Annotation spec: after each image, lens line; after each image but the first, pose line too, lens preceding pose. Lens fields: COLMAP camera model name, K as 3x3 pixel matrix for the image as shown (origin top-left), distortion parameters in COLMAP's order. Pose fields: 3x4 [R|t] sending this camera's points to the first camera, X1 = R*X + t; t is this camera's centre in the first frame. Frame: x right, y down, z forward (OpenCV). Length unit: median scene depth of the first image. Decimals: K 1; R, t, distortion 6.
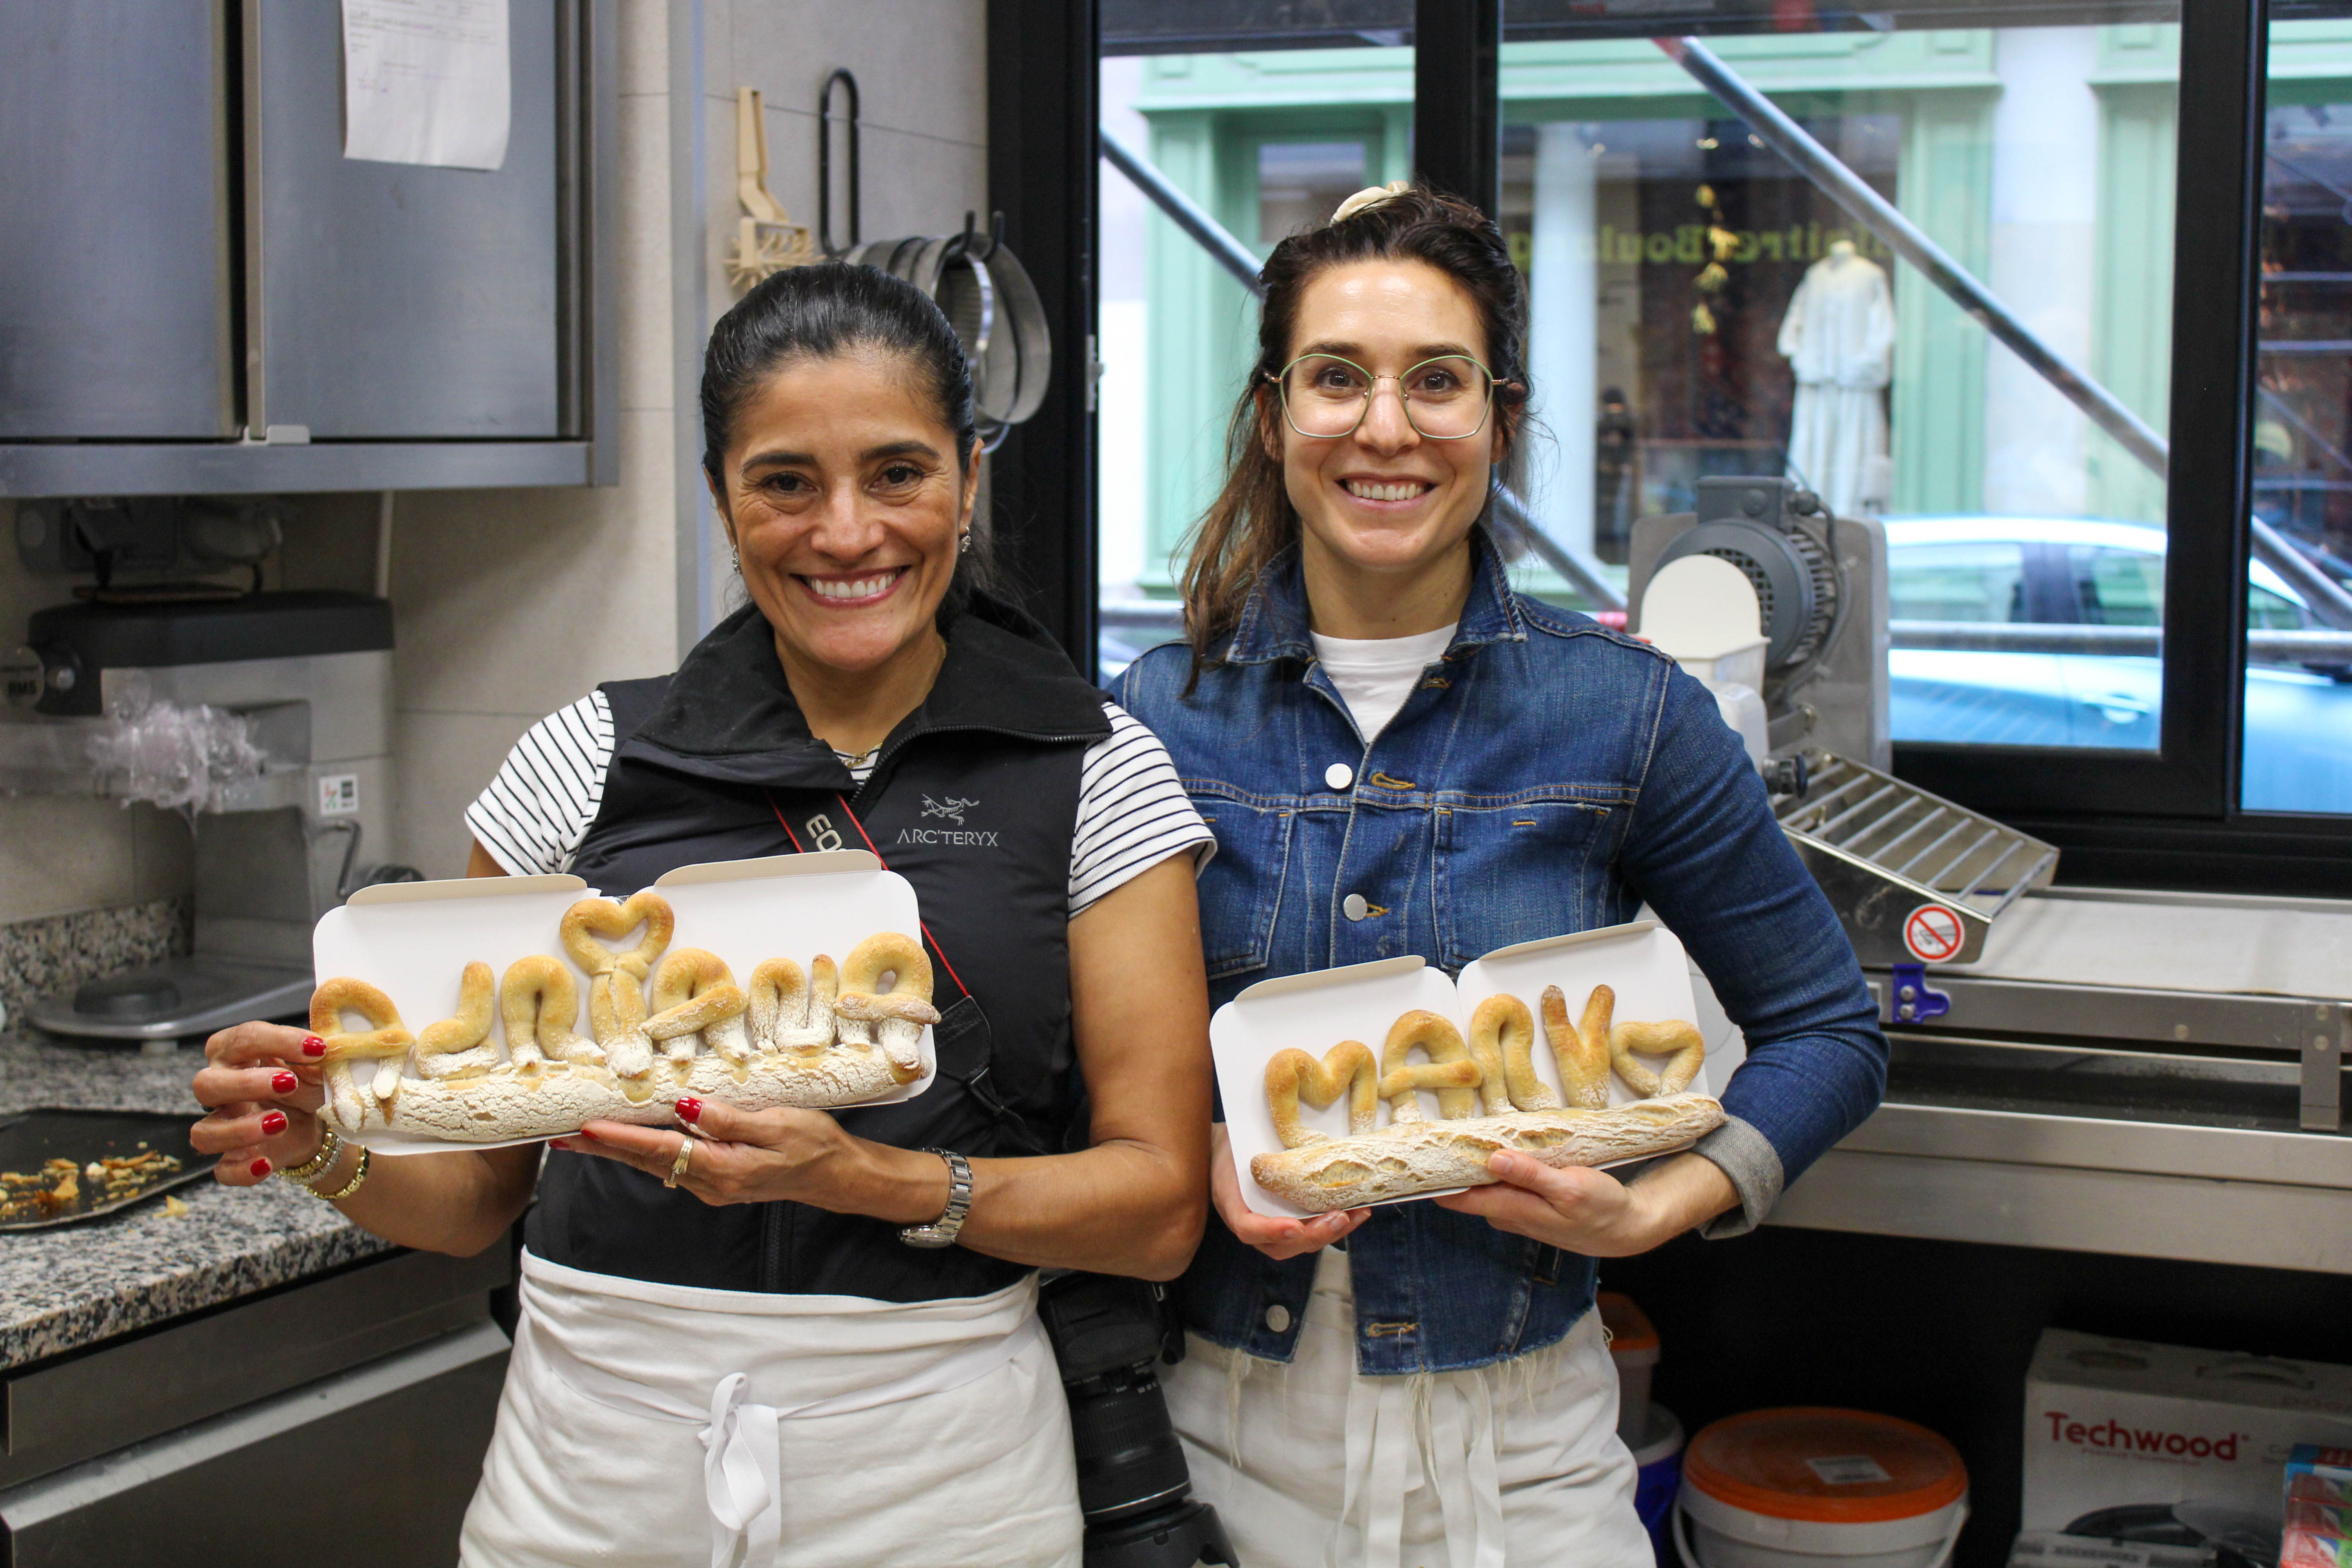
lens RADIAL K [[3364.3, 0, 1166.4], [0, 3364.3, 771.3], [0, 0, 1]] dist [-0.035807, -0.055392]
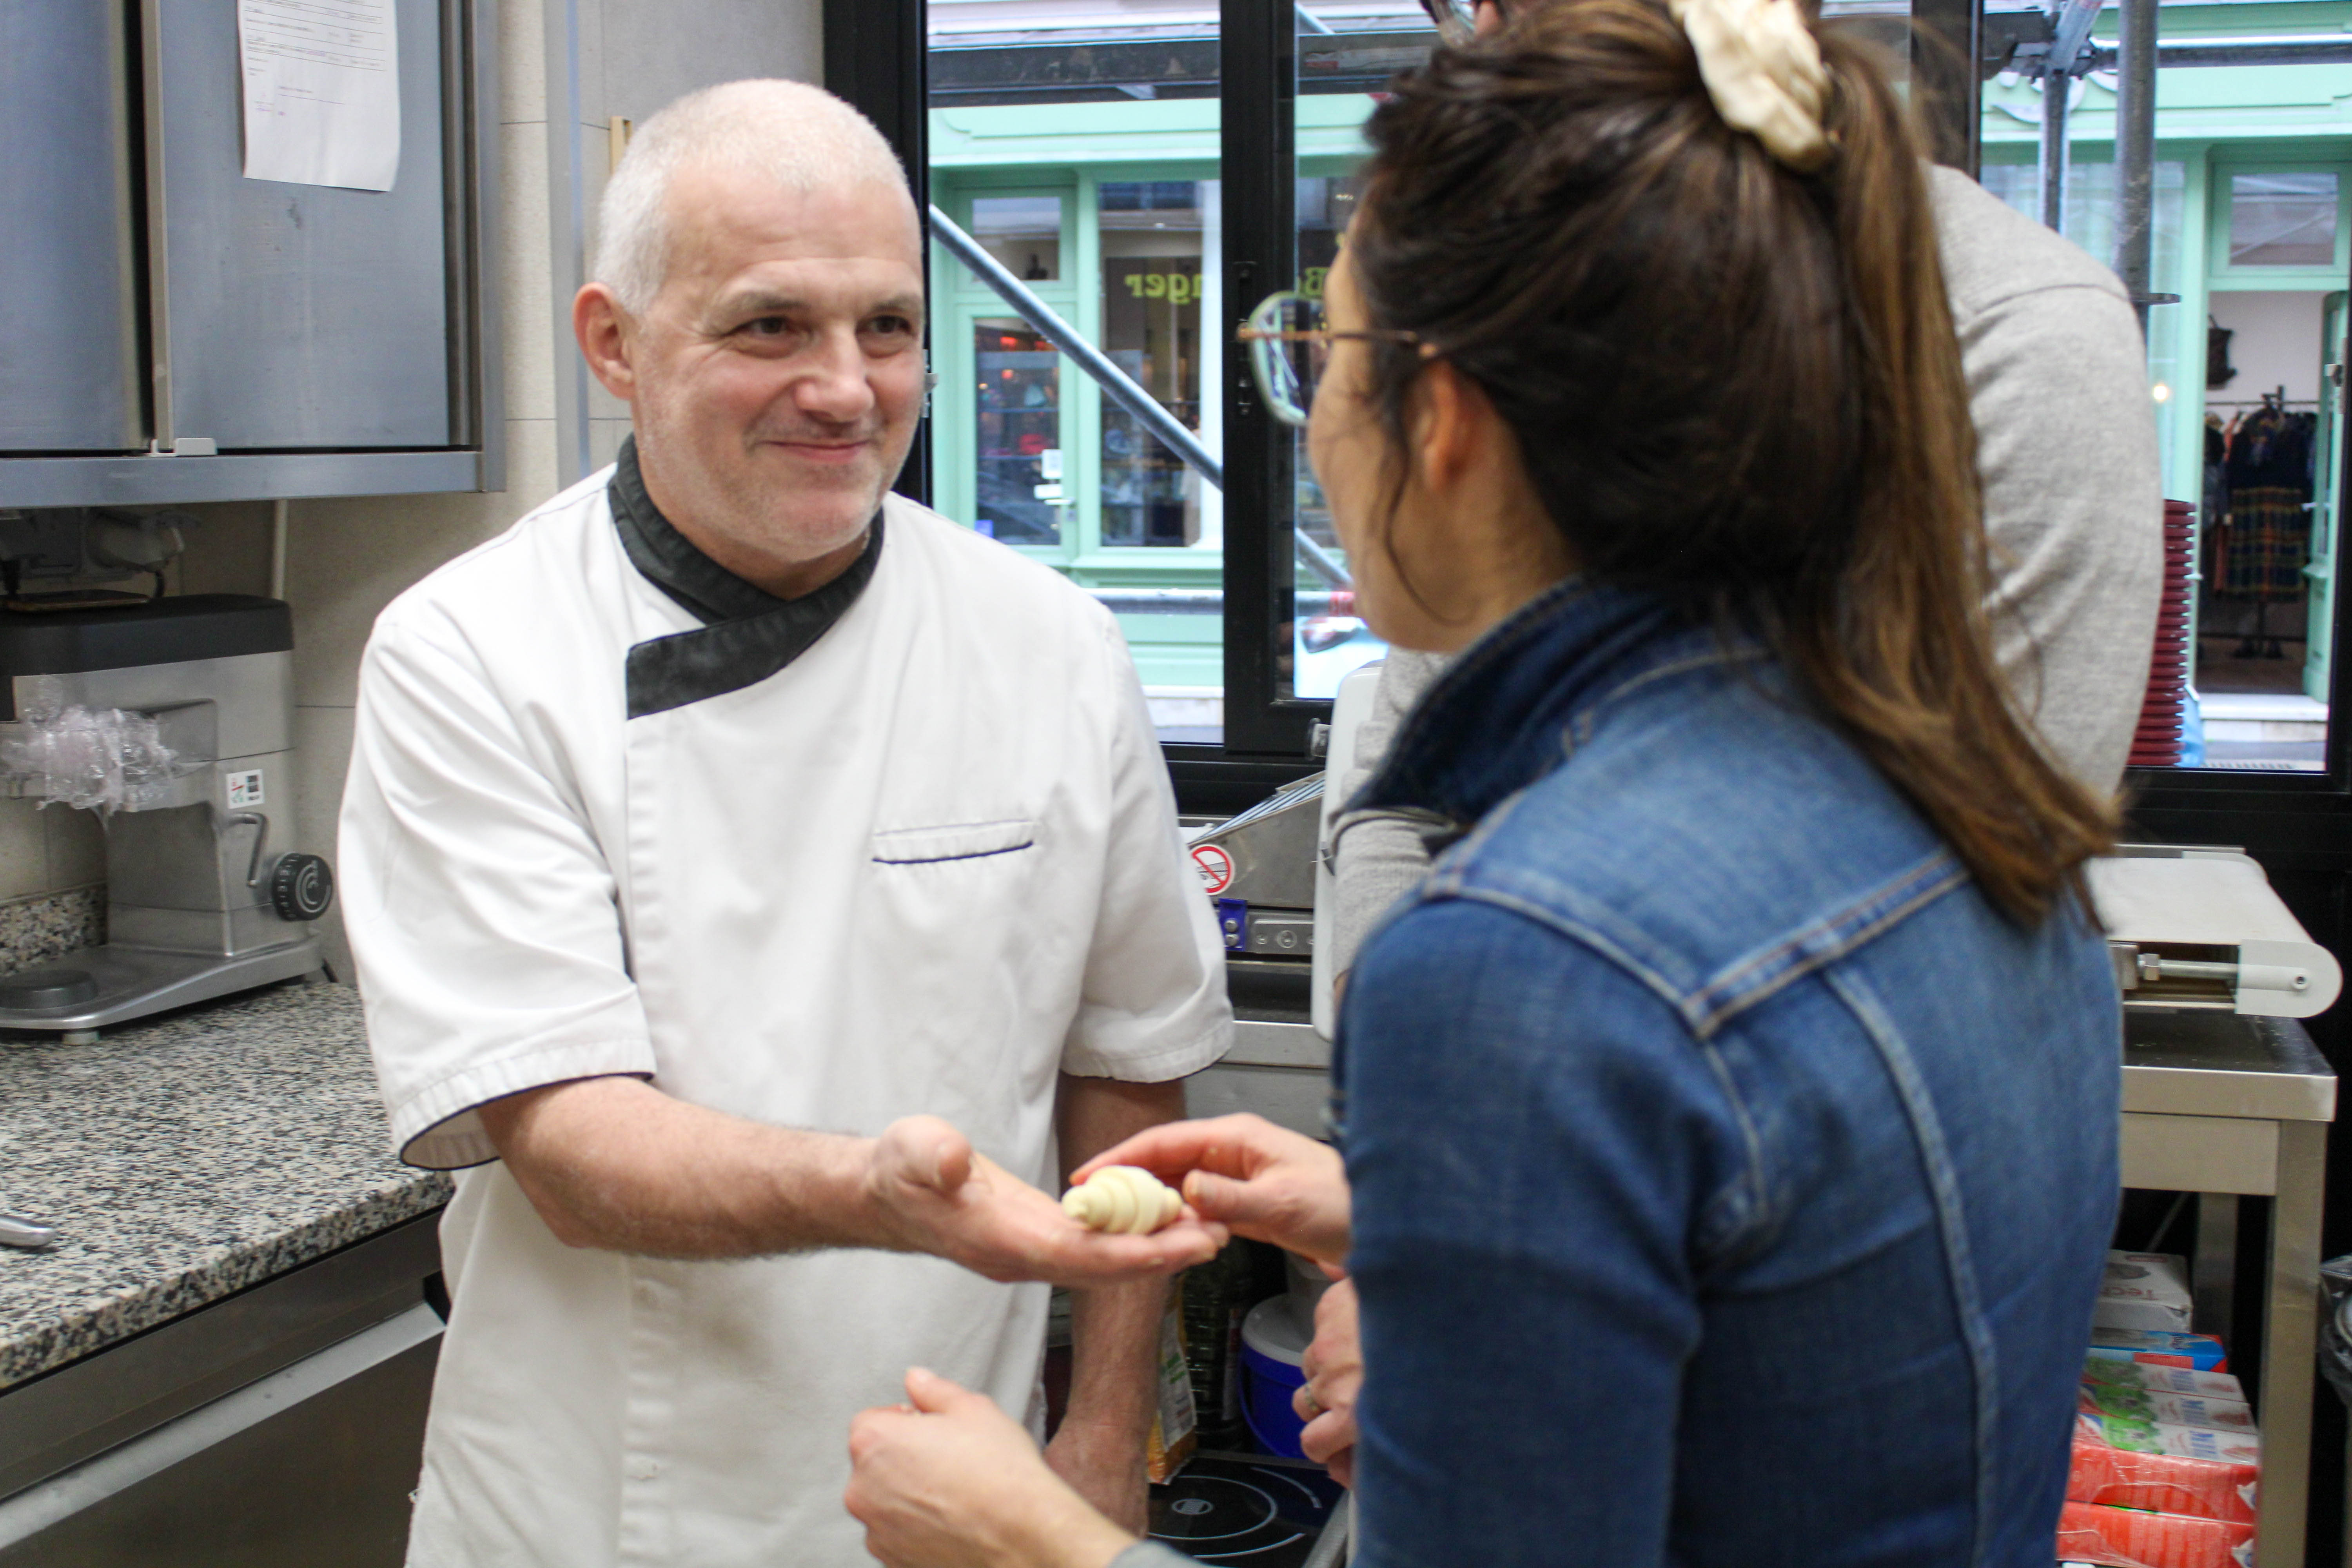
lens RADIAL K [[2739.3, 0, 1164.2], [0, 2739.3, 774.9], [0, 0, 1]] dist [-0.082254, 0.055146]
pose [[0.994387, -0.020708, 0.103755, -0.048692], [0.018467, 0.999576, 0.022509, -0.011362], [-0.104177, -0.020467, 0.994348, 0.124164]]
